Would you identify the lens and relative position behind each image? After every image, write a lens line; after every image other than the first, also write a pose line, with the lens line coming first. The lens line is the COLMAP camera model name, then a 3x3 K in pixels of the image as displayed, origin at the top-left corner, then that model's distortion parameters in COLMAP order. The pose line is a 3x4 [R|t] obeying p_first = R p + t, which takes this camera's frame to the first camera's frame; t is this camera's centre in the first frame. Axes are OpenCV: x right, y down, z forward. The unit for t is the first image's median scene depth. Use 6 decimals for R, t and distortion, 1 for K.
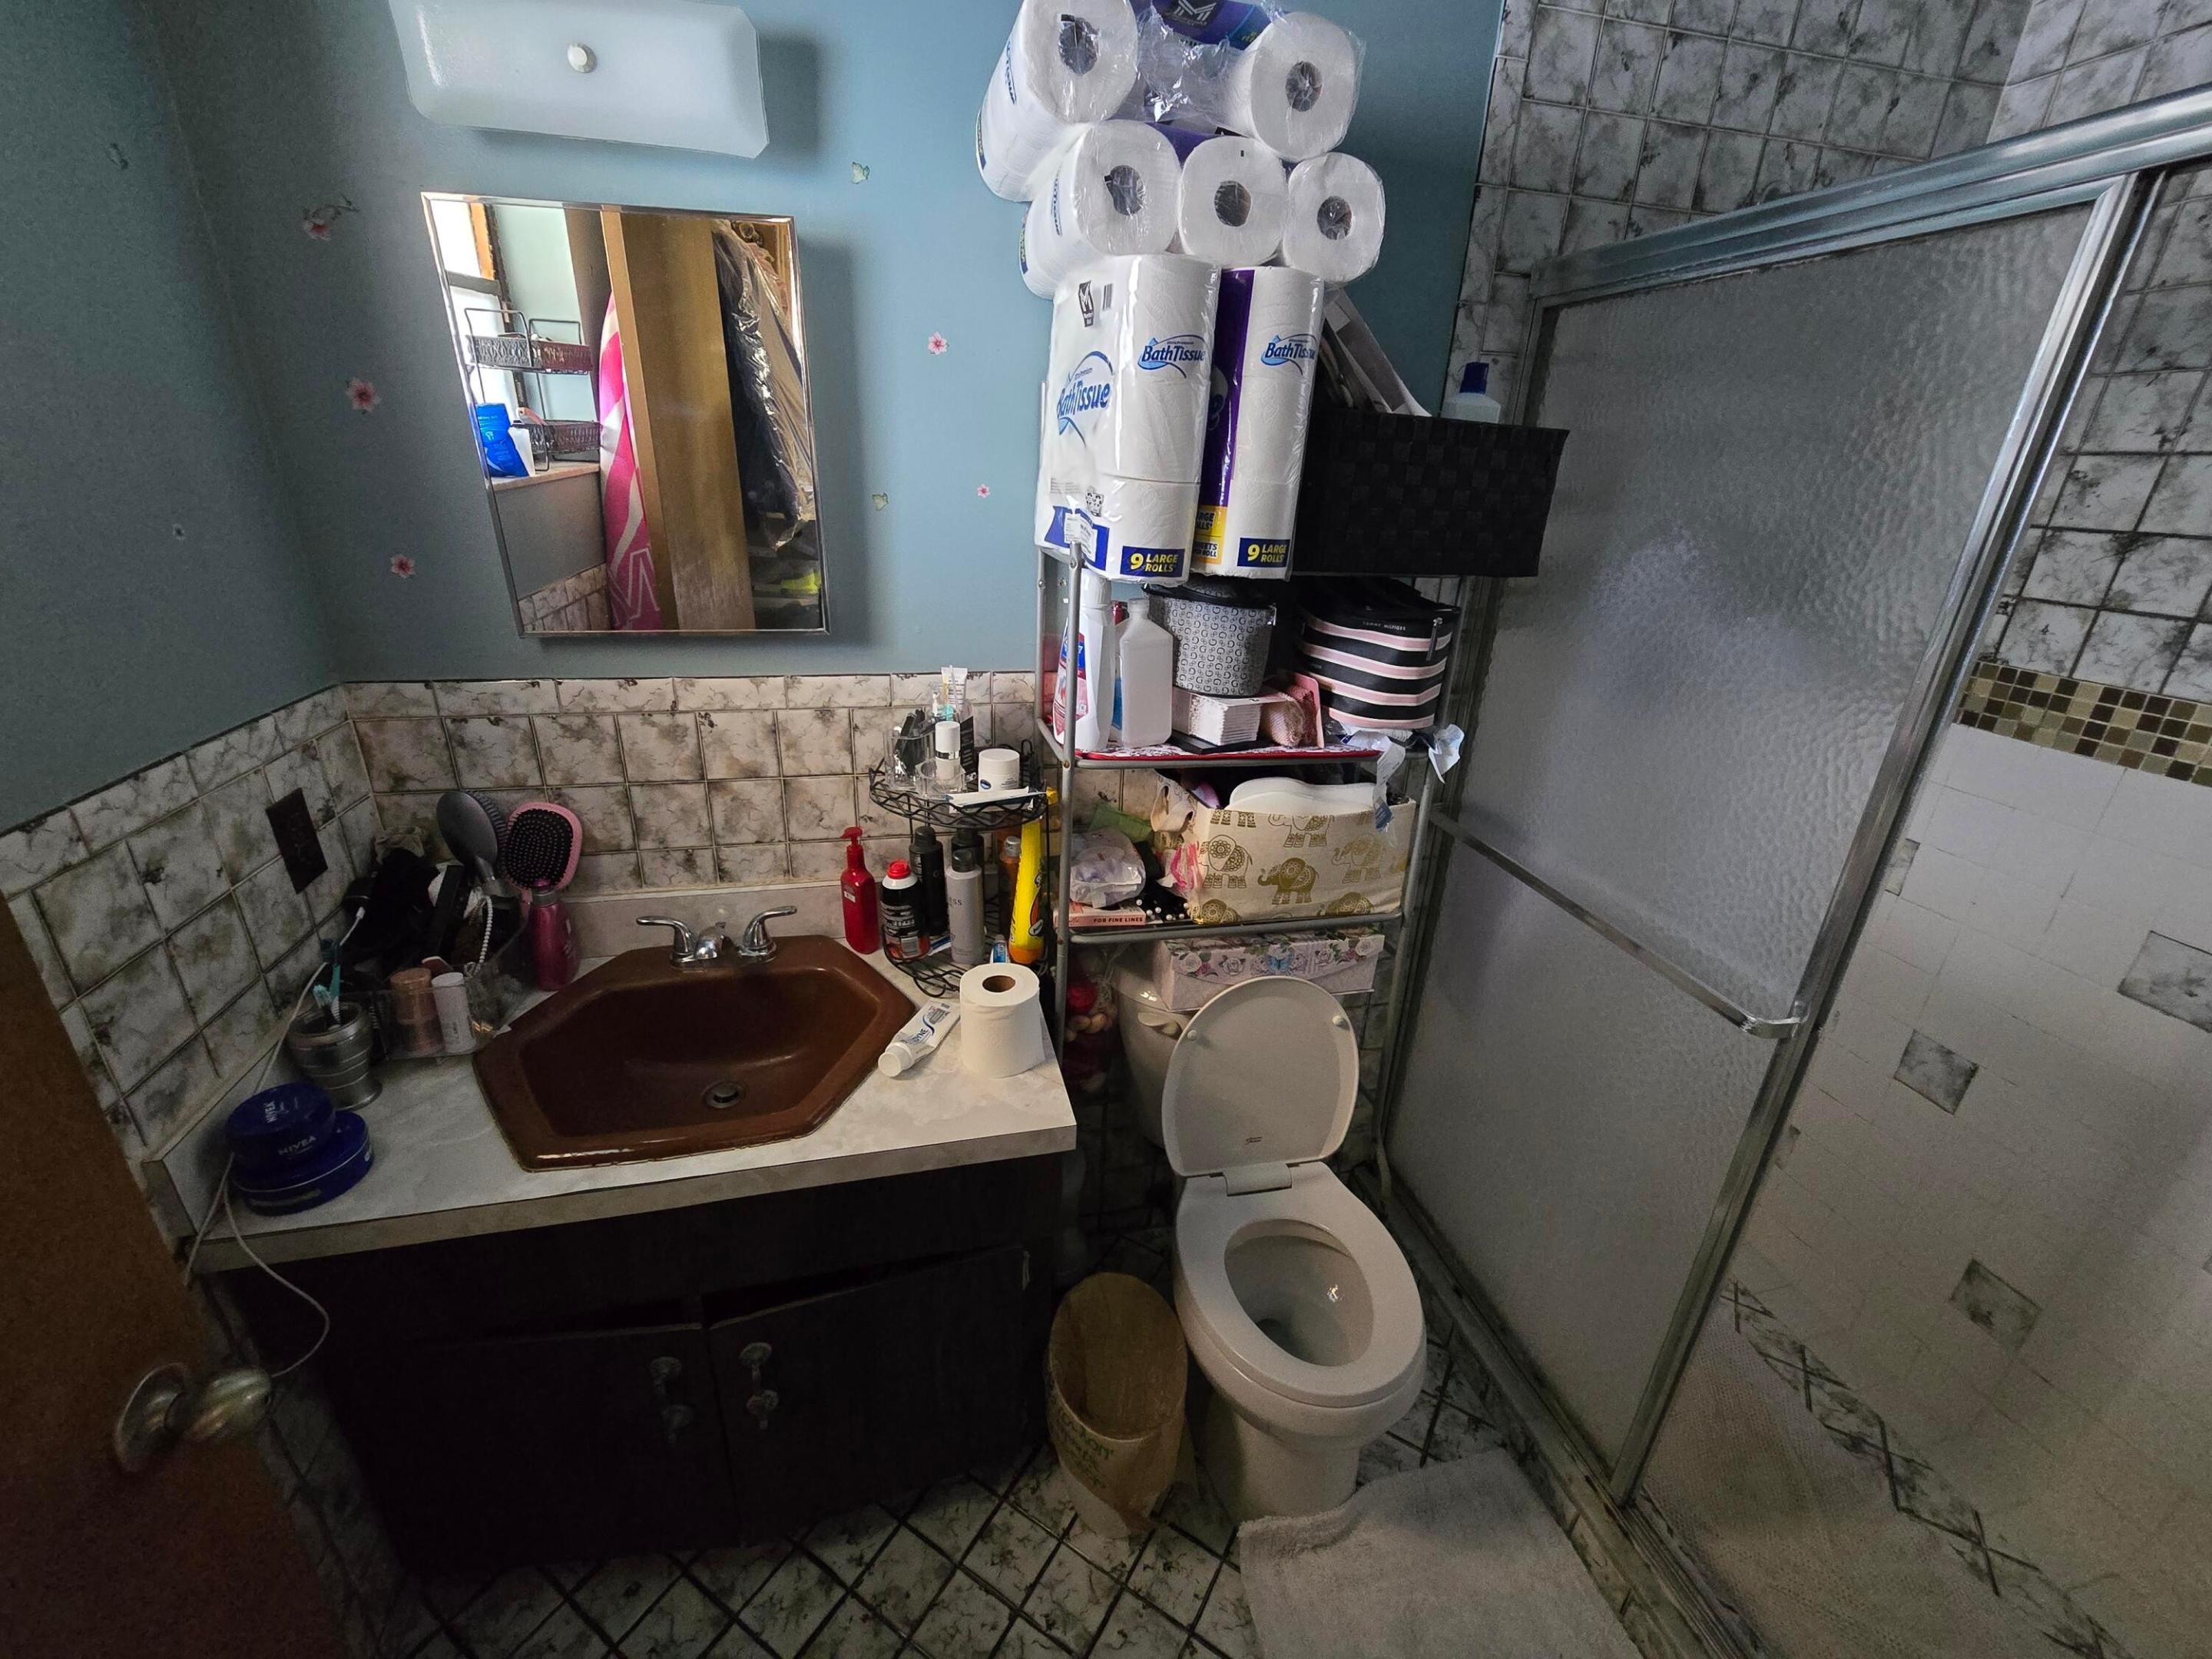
lens RADIAL K [[897.7, 0, 1104.7], [0, 897.7, 817.4], [0, 0, 1]] dist [-0.010559, 0.003460]
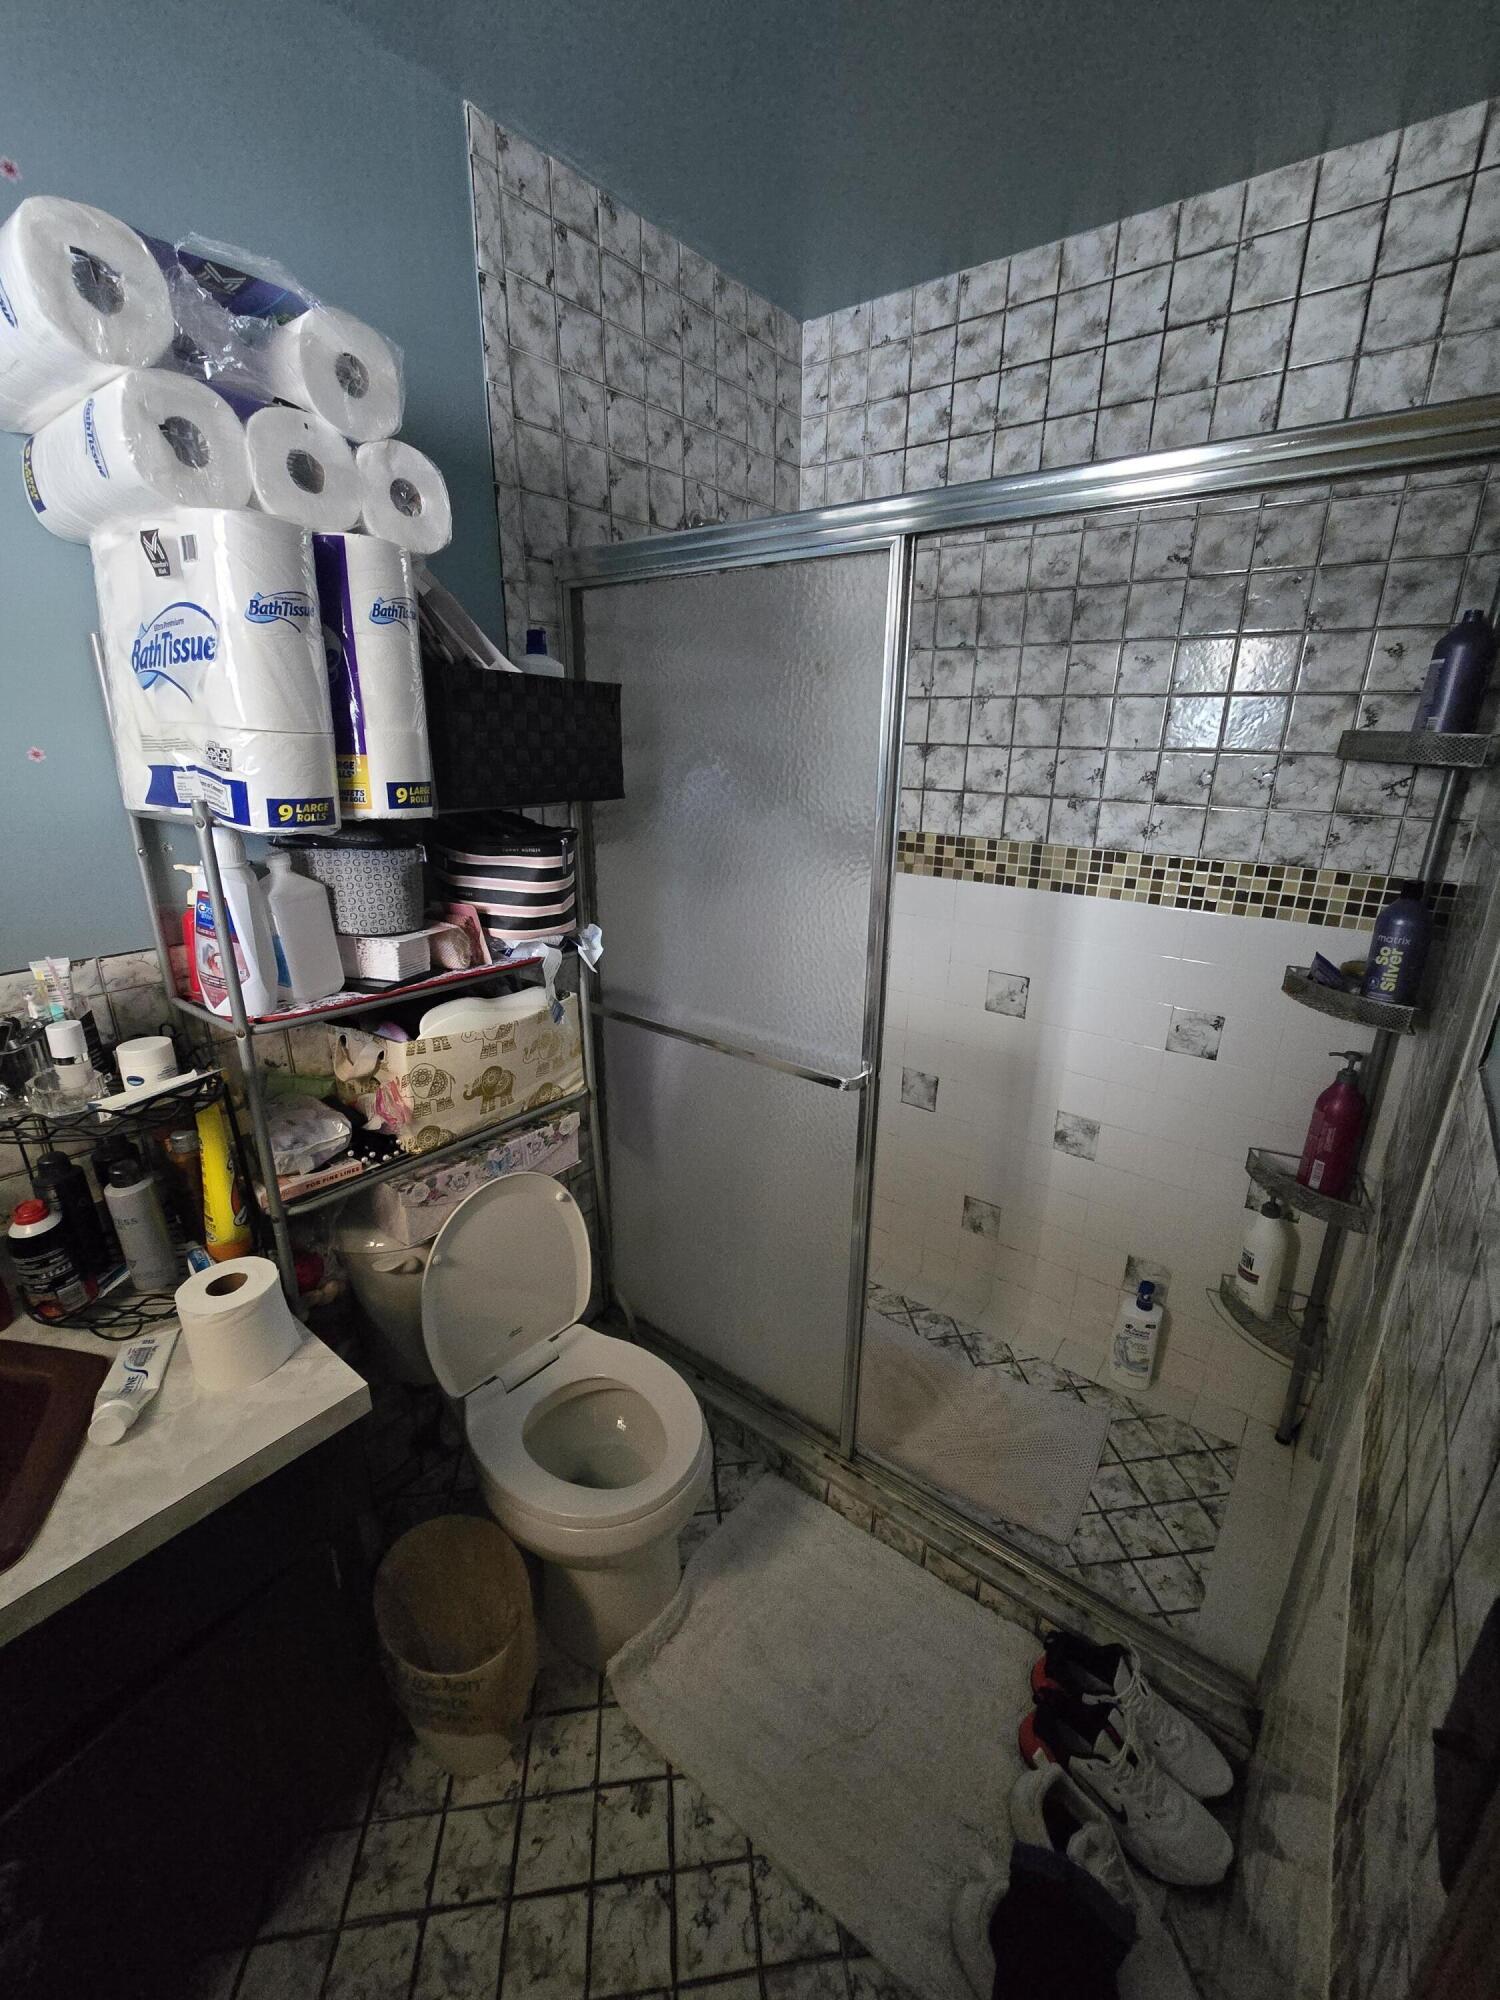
lens RADIAL K [[818.8, 0, 749.5], [0, 818.8, 1005.2], [0, 0, 1]] dist [-0.005752, -0.000518]
pose [[0.779722, -0.227302, 0.583410, -0.114196], [0.250908, 0.967123, 0.041465, 0.010120], [-0.573654, 0.114051, 0.811119, -0.005807]]
